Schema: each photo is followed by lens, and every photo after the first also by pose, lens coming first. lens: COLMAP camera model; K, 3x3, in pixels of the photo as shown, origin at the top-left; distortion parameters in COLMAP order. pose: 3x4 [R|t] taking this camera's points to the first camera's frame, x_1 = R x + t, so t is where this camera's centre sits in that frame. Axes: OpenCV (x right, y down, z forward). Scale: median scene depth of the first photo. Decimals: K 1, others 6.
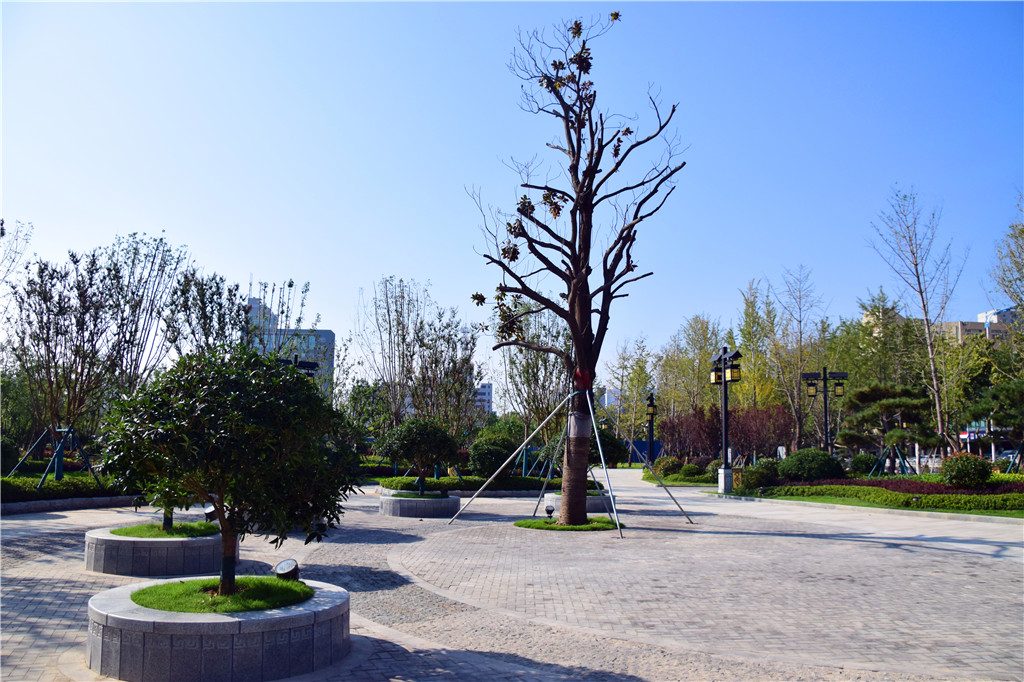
lens RADIAL K [[795.0, 0, 512.0], [0, 795.0, 341.0], [0, 0, 1]] dist [-0.157161, 0.084150]
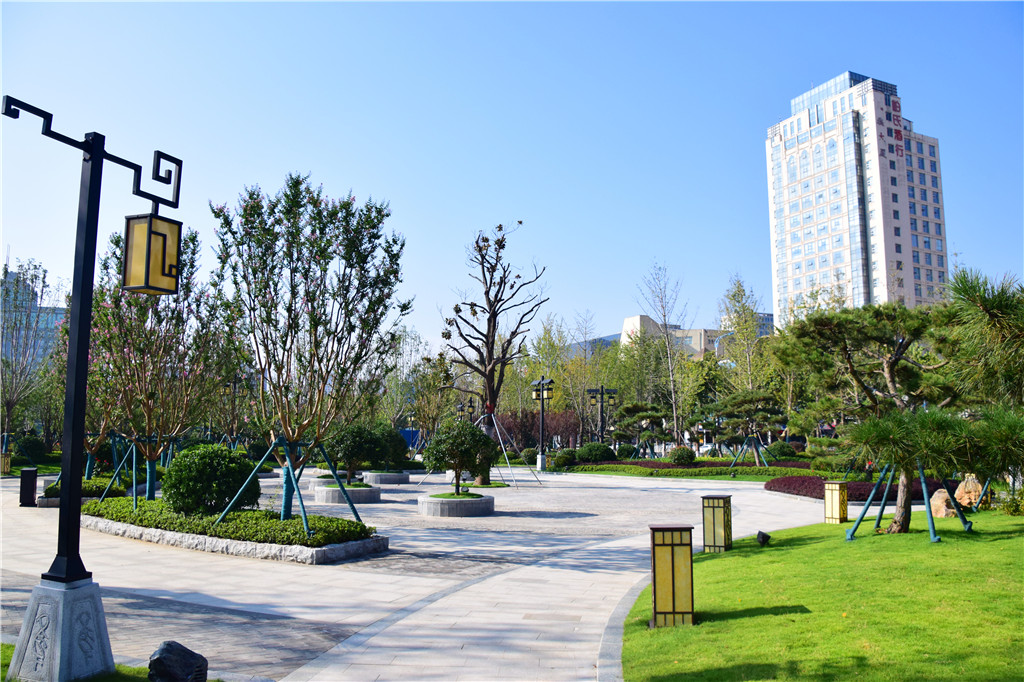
lens RADIAL K [[795.0, 0, 512.0], [0, 795.0, 341.0], [0, 0, 1]] dist [-0.157161, 0.084150]
pose [[0.958064, 0.026876, 0.285291, -0.265336], [-0.032356, 0.999371, 0.014512, -0.092310], [-0.284721, -0.023135, 0.958331, -0.537055]]
